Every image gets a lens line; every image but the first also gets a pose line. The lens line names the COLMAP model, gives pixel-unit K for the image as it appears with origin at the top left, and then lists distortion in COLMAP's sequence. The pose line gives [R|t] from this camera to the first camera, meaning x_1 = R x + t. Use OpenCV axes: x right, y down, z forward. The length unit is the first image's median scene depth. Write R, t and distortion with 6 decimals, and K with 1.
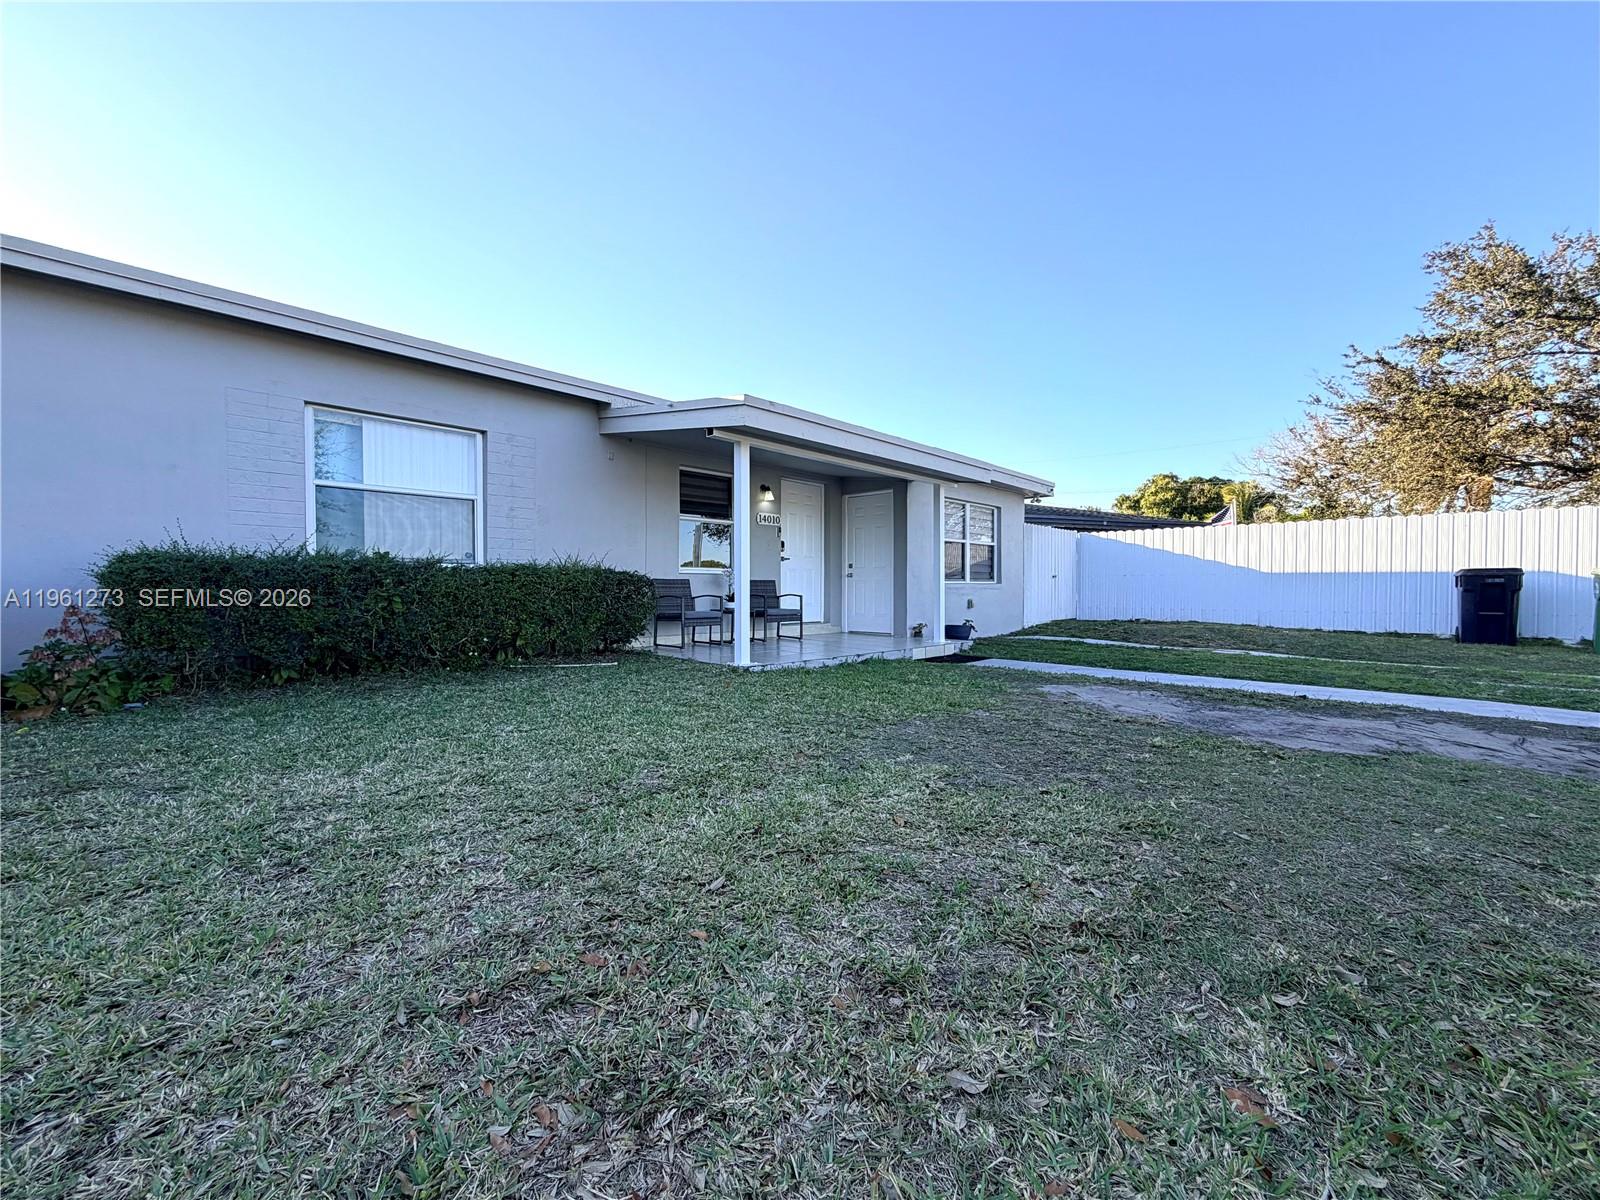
lens RADIAL K [[636.1, 0, 802.0], [0, 636.1, 598.1], [0, 0, 1]] dist [-0.001822, 0.000614]
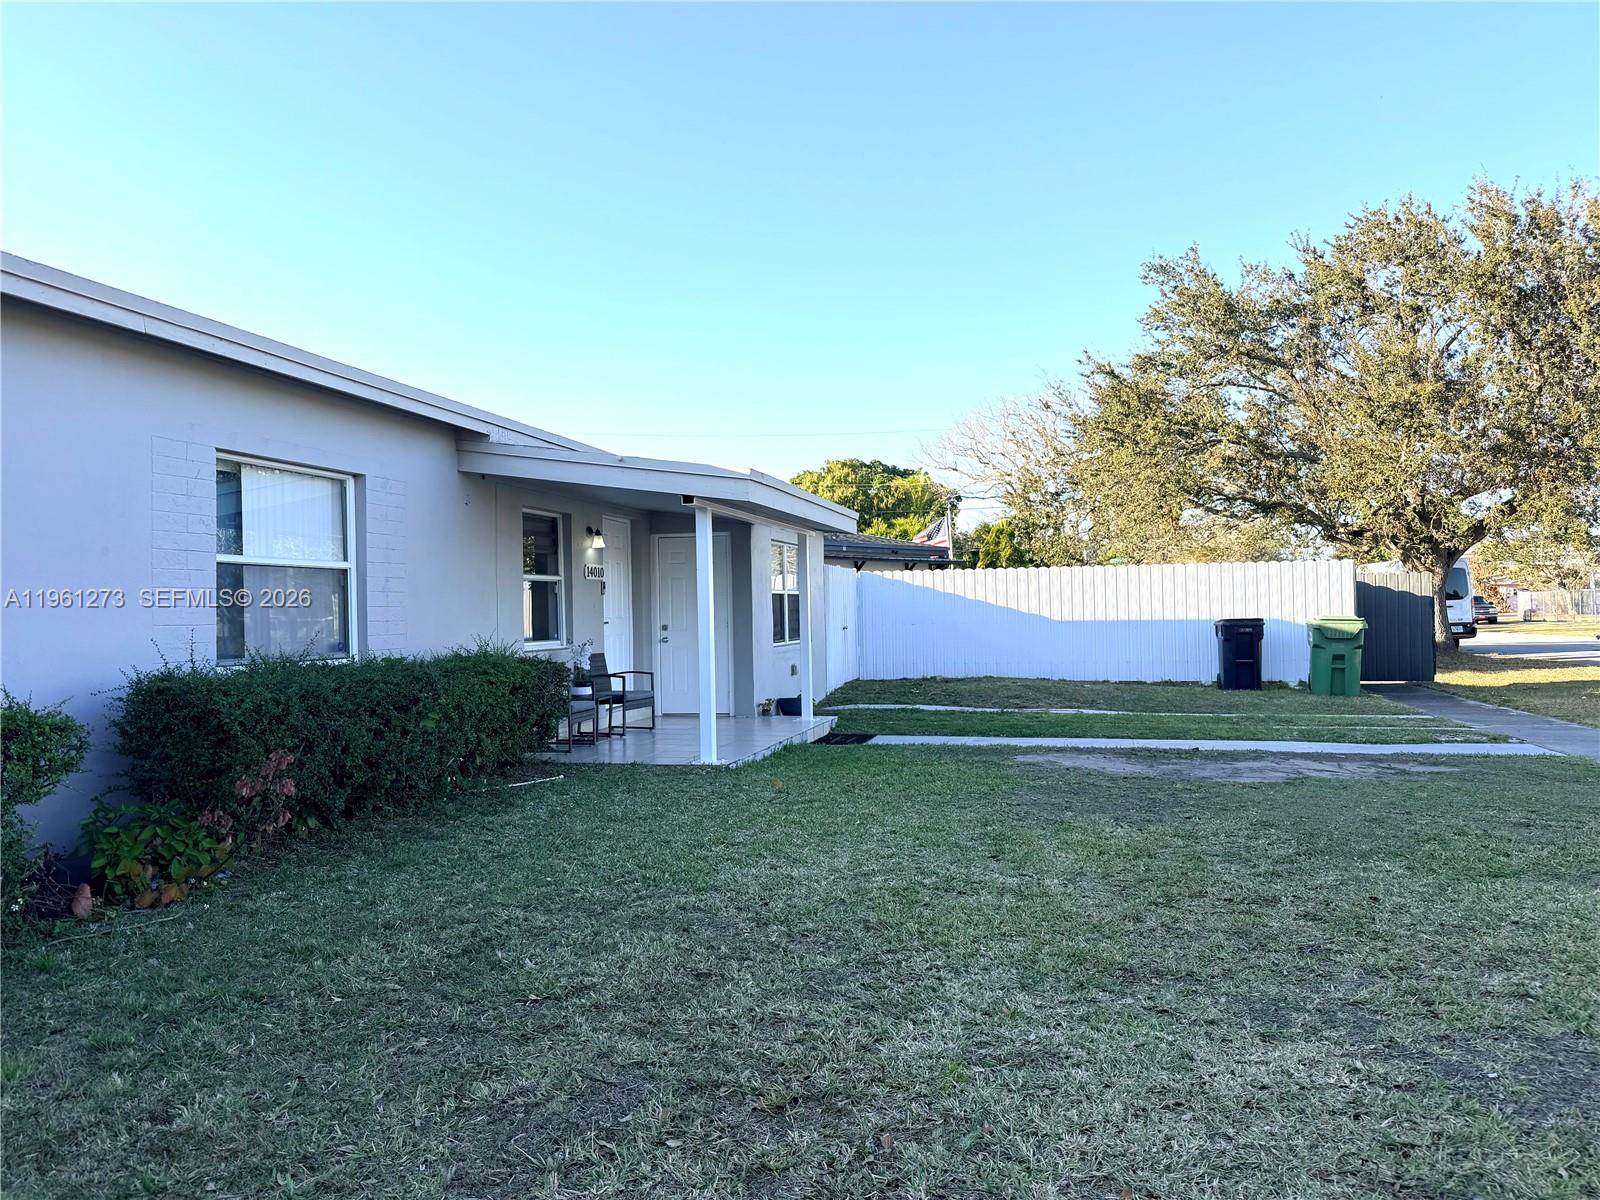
lens RADIAL K [[1121.3, 0, 797.7], [0, 1121.3, 602.7], [0, 0, 1]] dist [0.050253, -0.001292]
pose [[0.862373, -0.013206, 0.506102, -0.526192], [0.027363, 0.999414, -0.020546, -0.055011], [-0.505534, 0.031567, 0.862229, -0.267003]]
